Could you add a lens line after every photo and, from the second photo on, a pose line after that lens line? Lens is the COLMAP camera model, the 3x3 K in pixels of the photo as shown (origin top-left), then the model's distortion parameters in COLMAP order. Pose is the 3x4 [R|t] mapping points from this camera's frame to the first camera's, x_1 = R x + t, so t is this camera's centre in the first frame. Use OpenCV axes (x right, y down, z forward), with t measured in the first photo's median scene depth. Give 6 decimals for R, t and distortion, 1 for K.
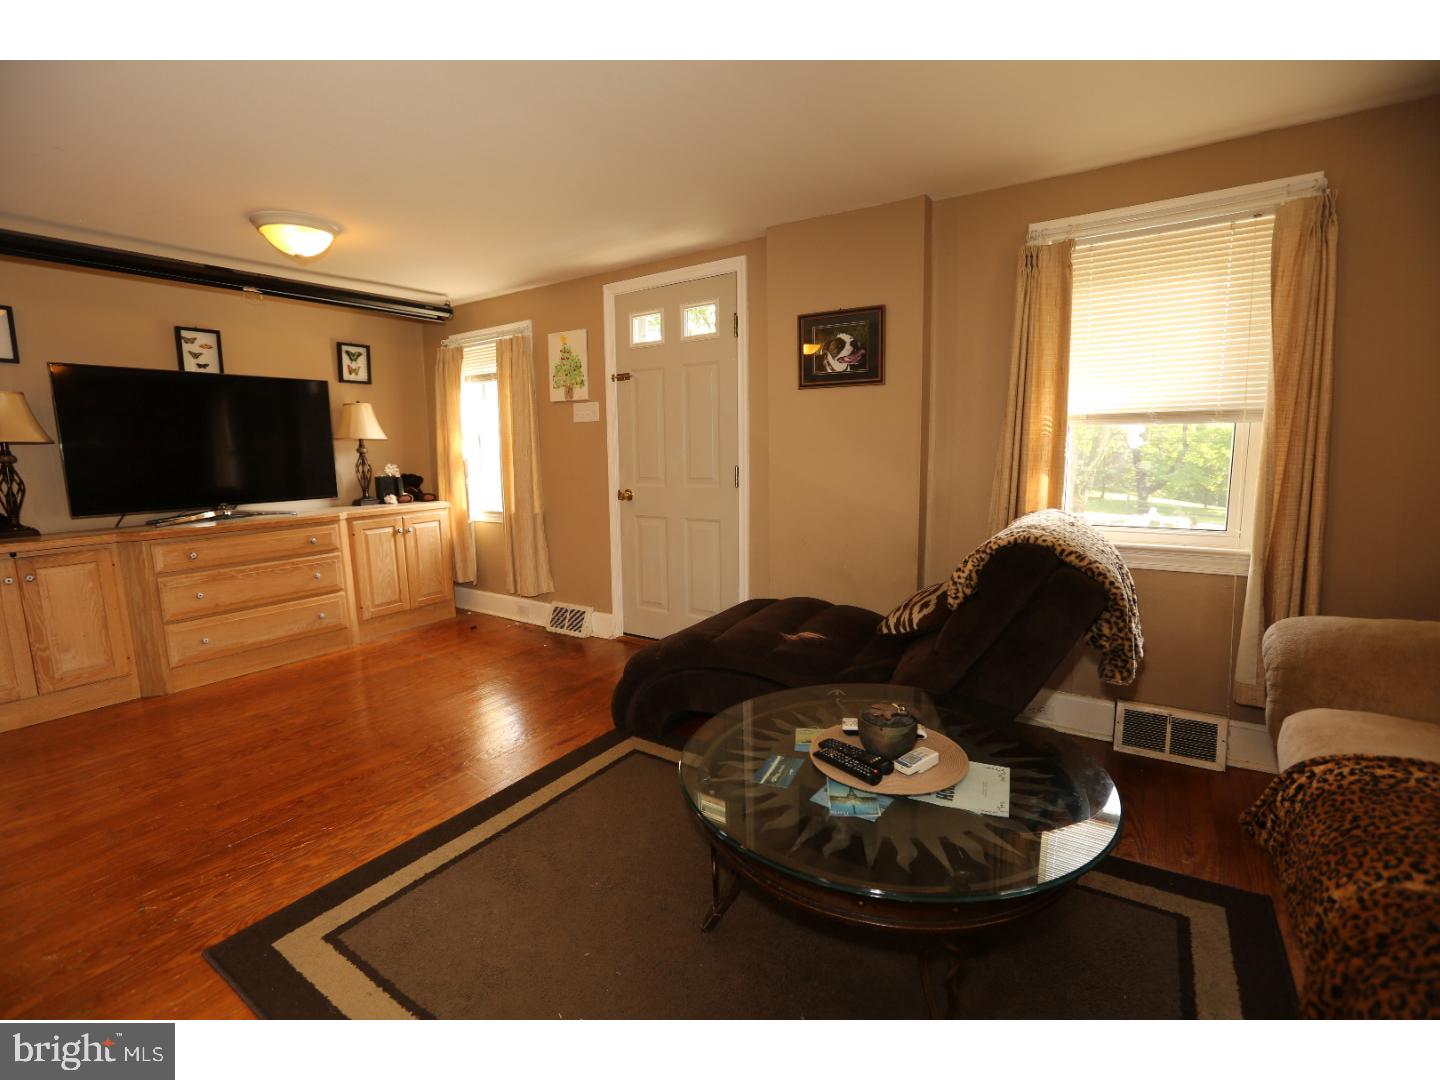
lens RADIAL K [[652.8, 0, 712.5], [0, 652.8, 539.5], [0, 0, 1]] dist [-0.053285, 0.017245]
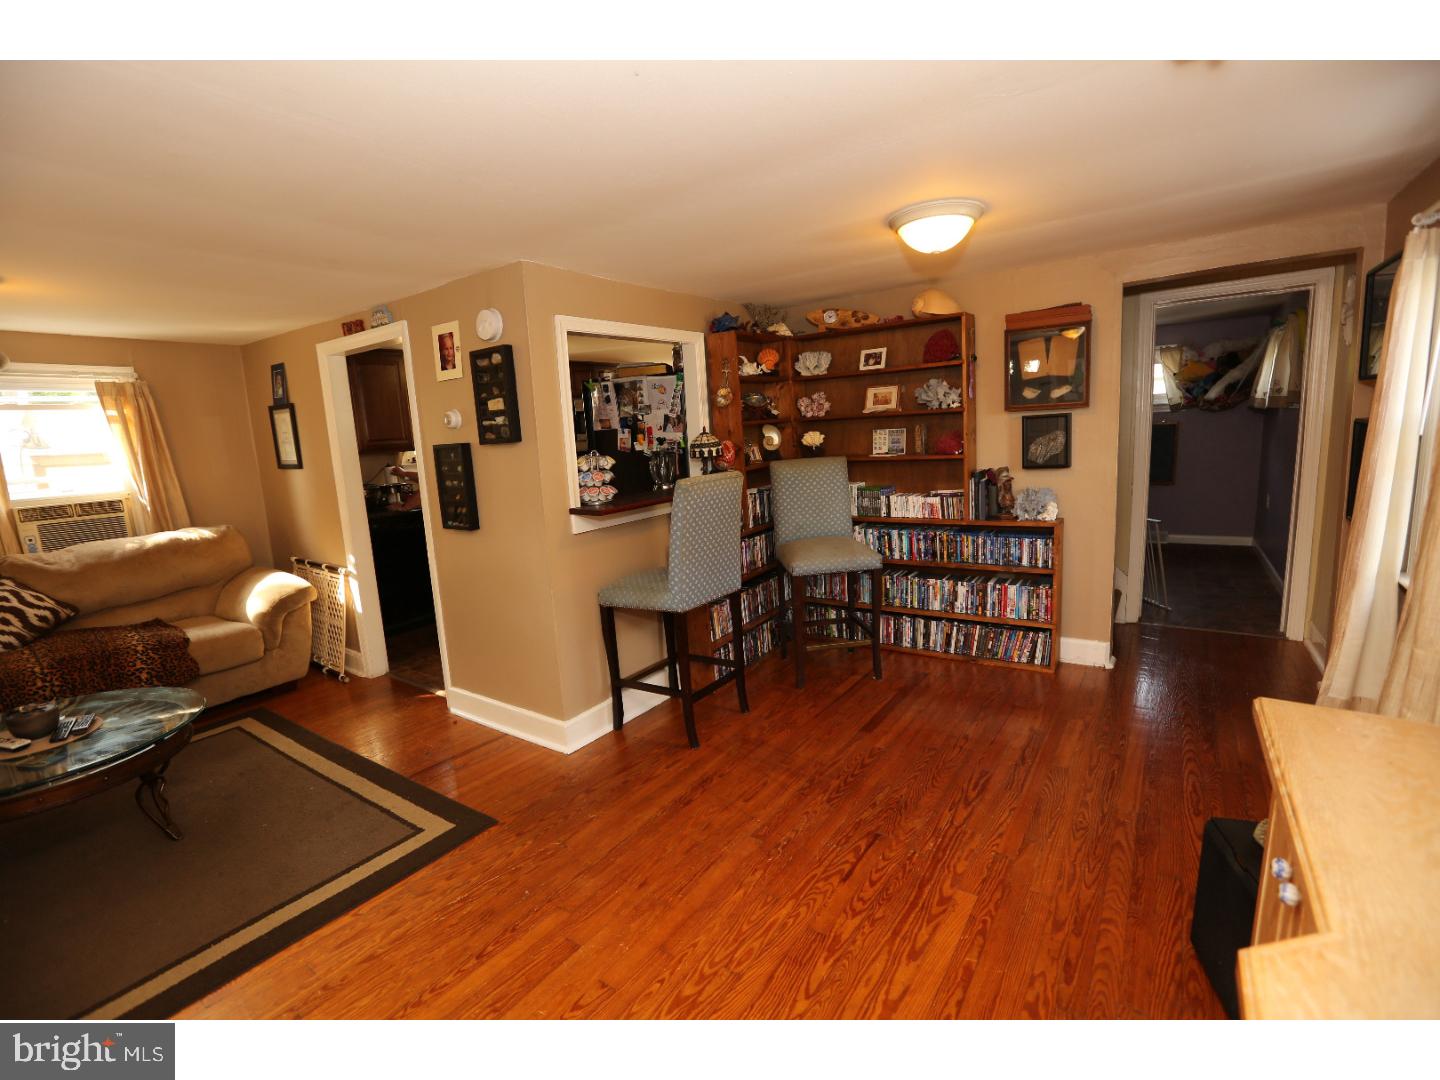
lens RADIAL K [[652.8, 0, 712.5], [0, 652.8, 539.5], [0, 0, 1]] dist [-0.053285, 0.017245]
pose [[-0.997390, 0.062752, 0.035701, -0.624503], [0.070478, 0.953530, 0.292941, -0.192792], [-0.015659, 0.294692, -0.955464, 1.001162]]
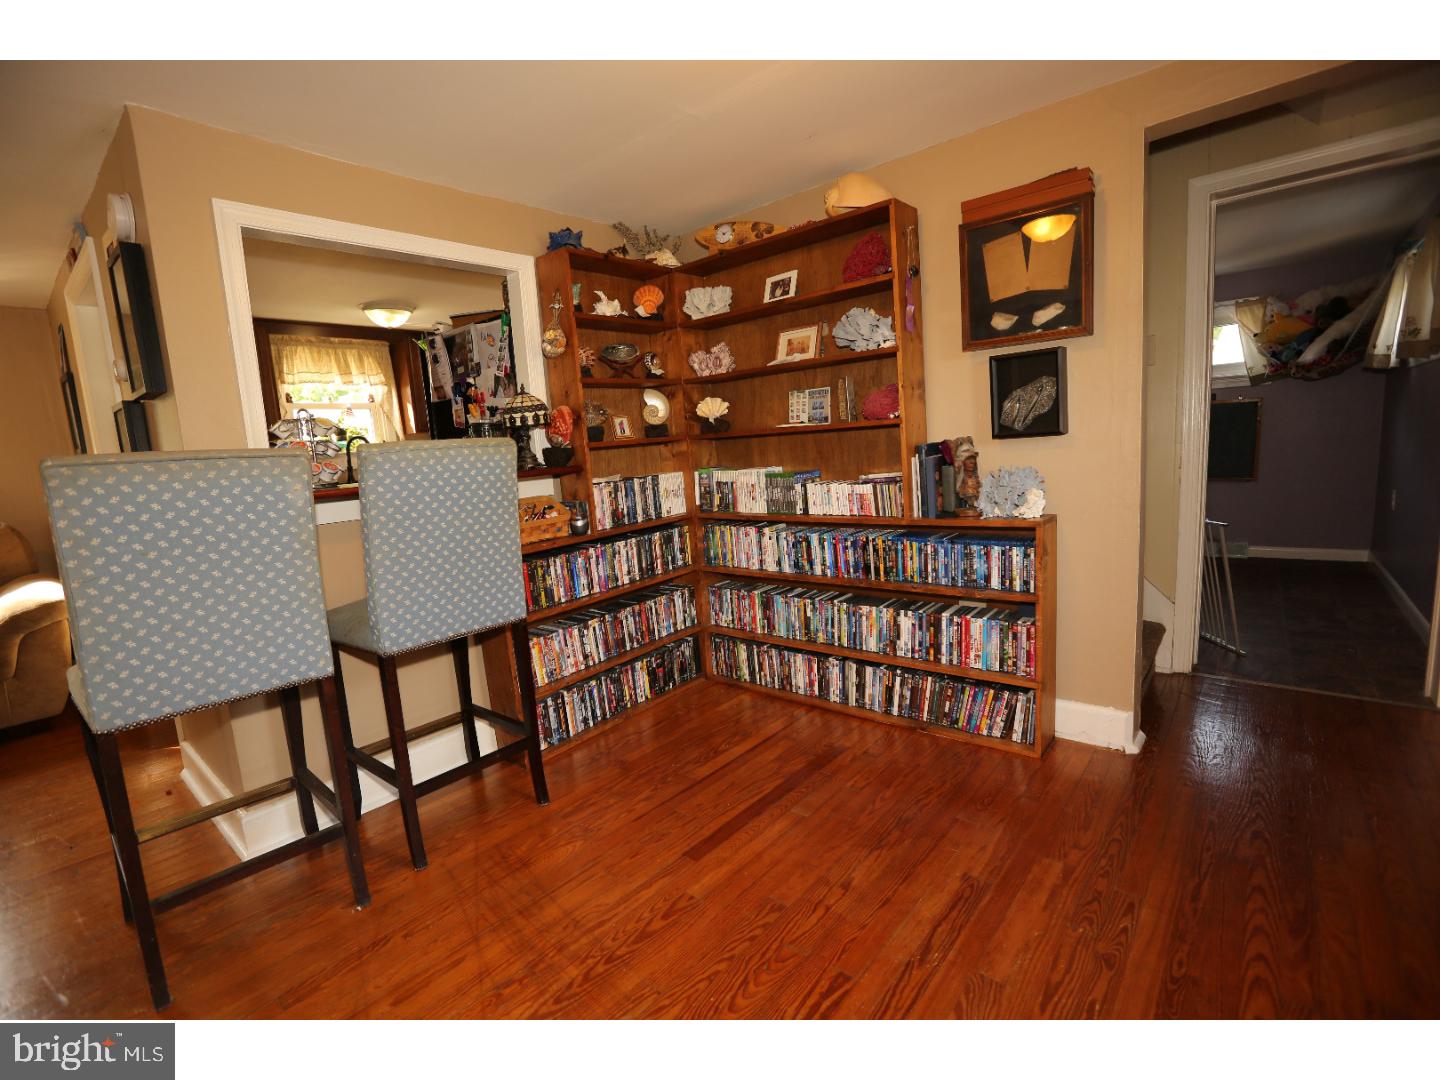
lens RADIAL K [[652.8, 0, 712.5], [0, 652.8, 539.5], [0, 0, 1]] dist [-0.053285, 0.017245]
pose [[-0.990099, 0.056795, 0.128369, -0.875310], [0.089904, 0.958886, 0.269175, -0.072918], [-0.107803, 0.278050, -0.954498, 0.683042]]
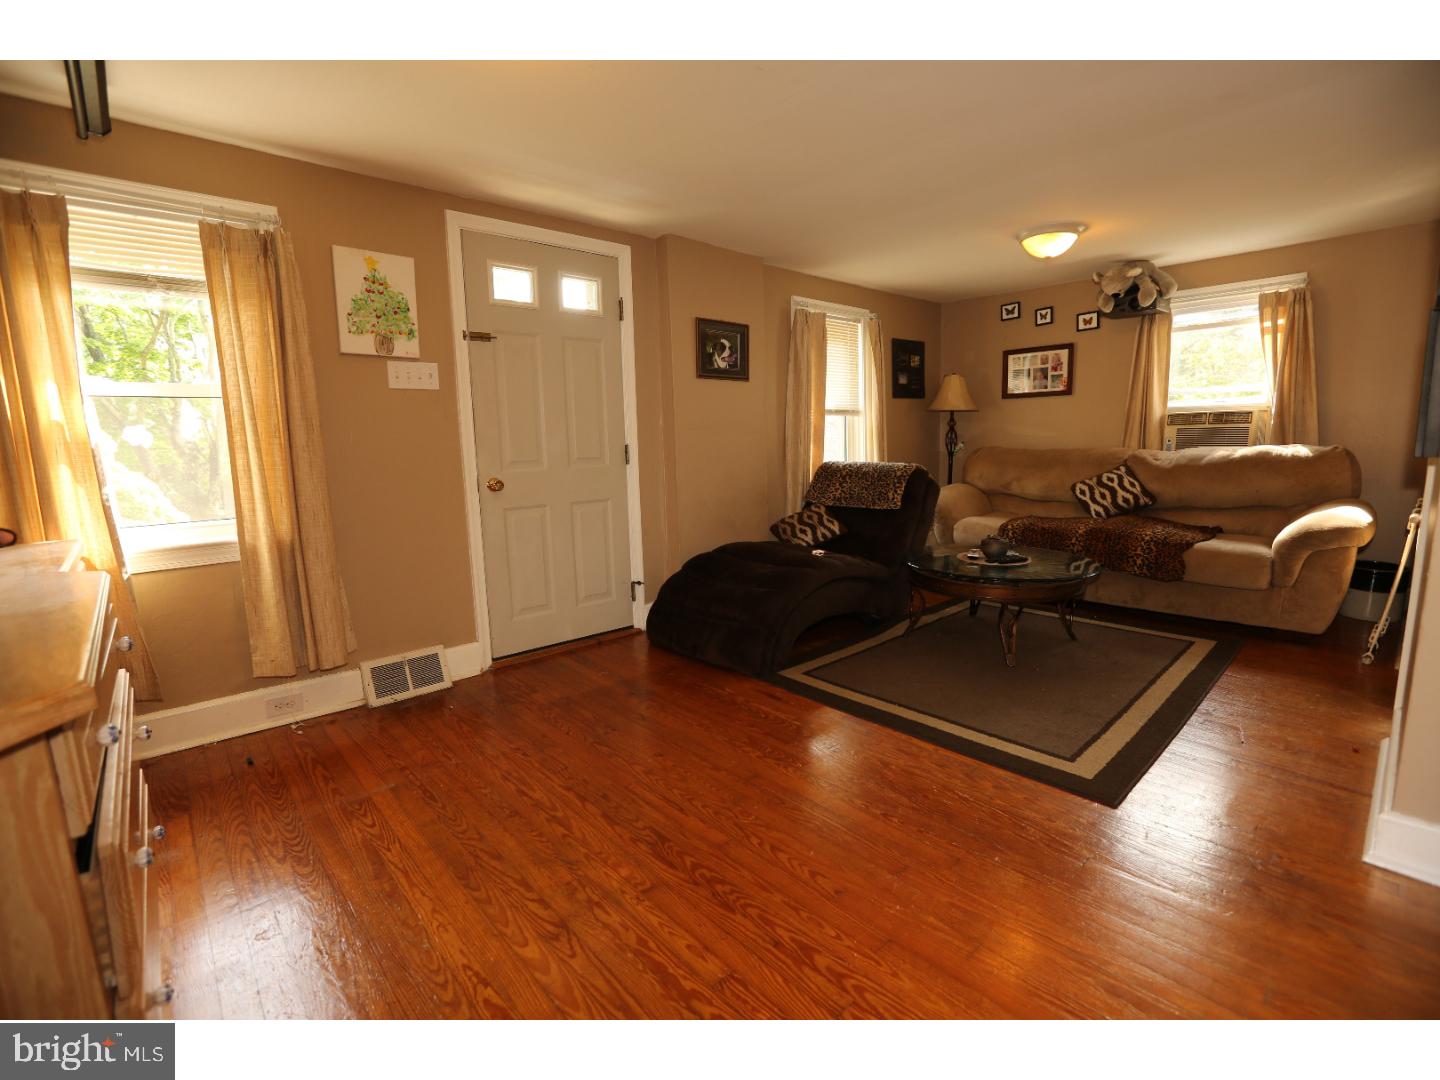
lens RADIAL K [[652.8, 0, 712.5], [0, 652.8, 539.5], [0, 0, 1]] dist [-0.053285, 0.017245]
pose [[0.252712, -0.136432, 0.957874, -0.917998], [0.153738, 0.983093, 0.099464, -0.043519], [-0.955249, 0.122126, 0.269414, 0.585660]]
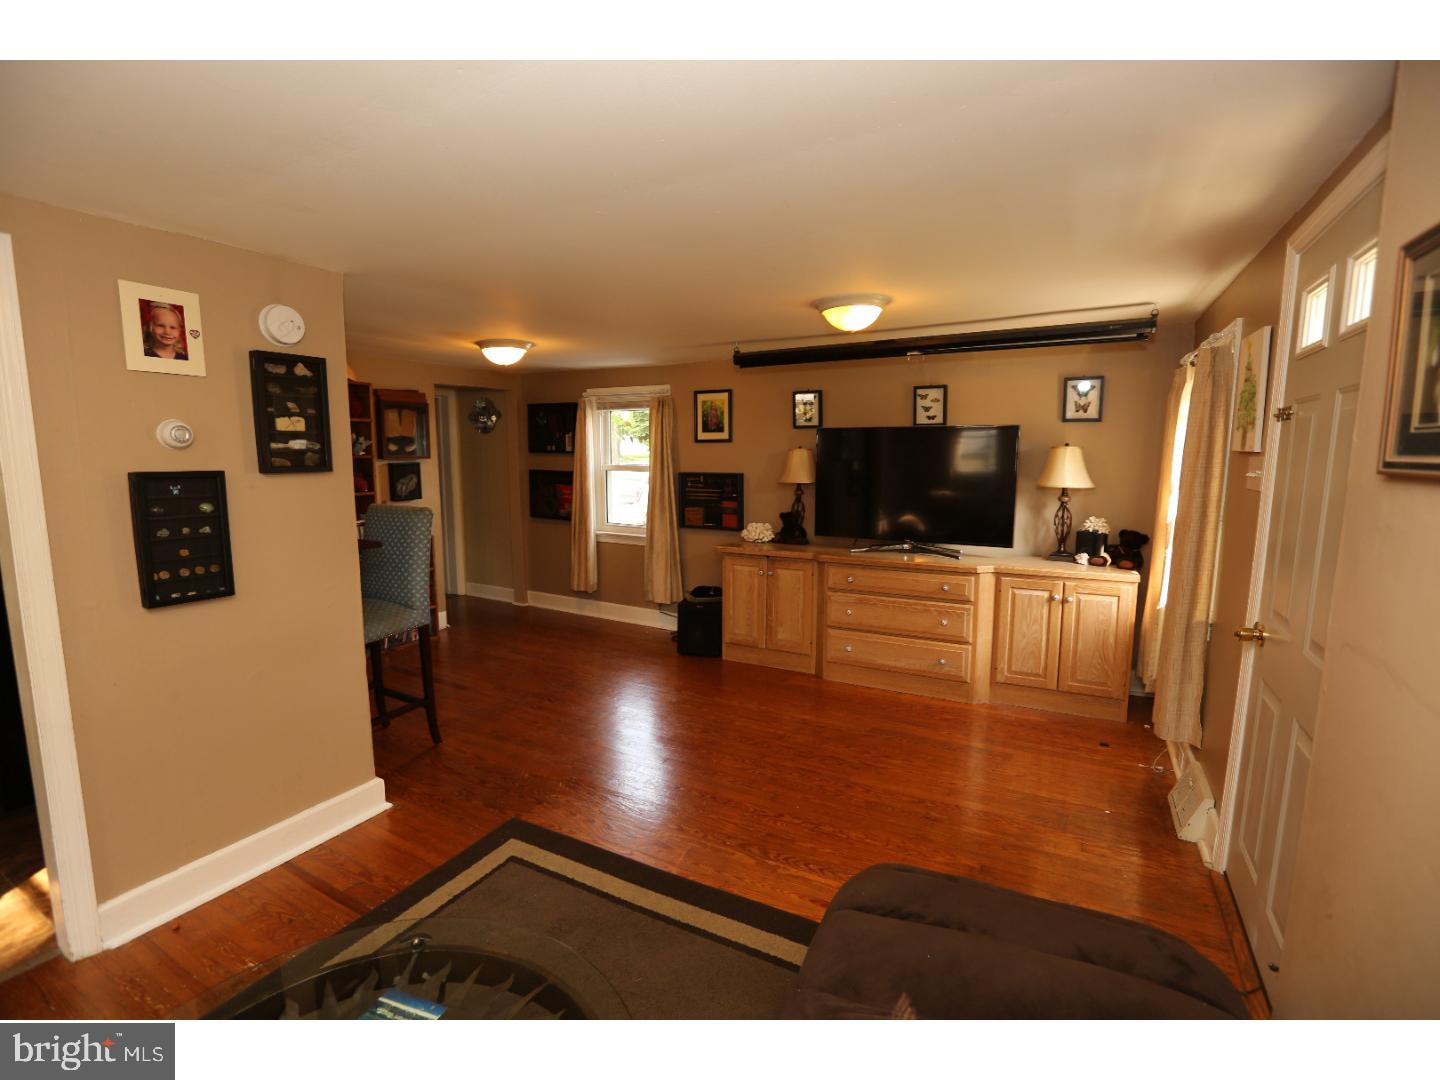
lens RADIAL K [[652.8, 0, 712.5], [0, 652.8, 539.5], [0, 0, 1]] dist [-0.053285, 0.017245]
pose [[0.083752, 0.141916, -0.986329, 0.361727], [-0.137557, 0.981977, 0.129609, -0.162752], [0.986947, 0.124821, 0.101764, 0.543542]]
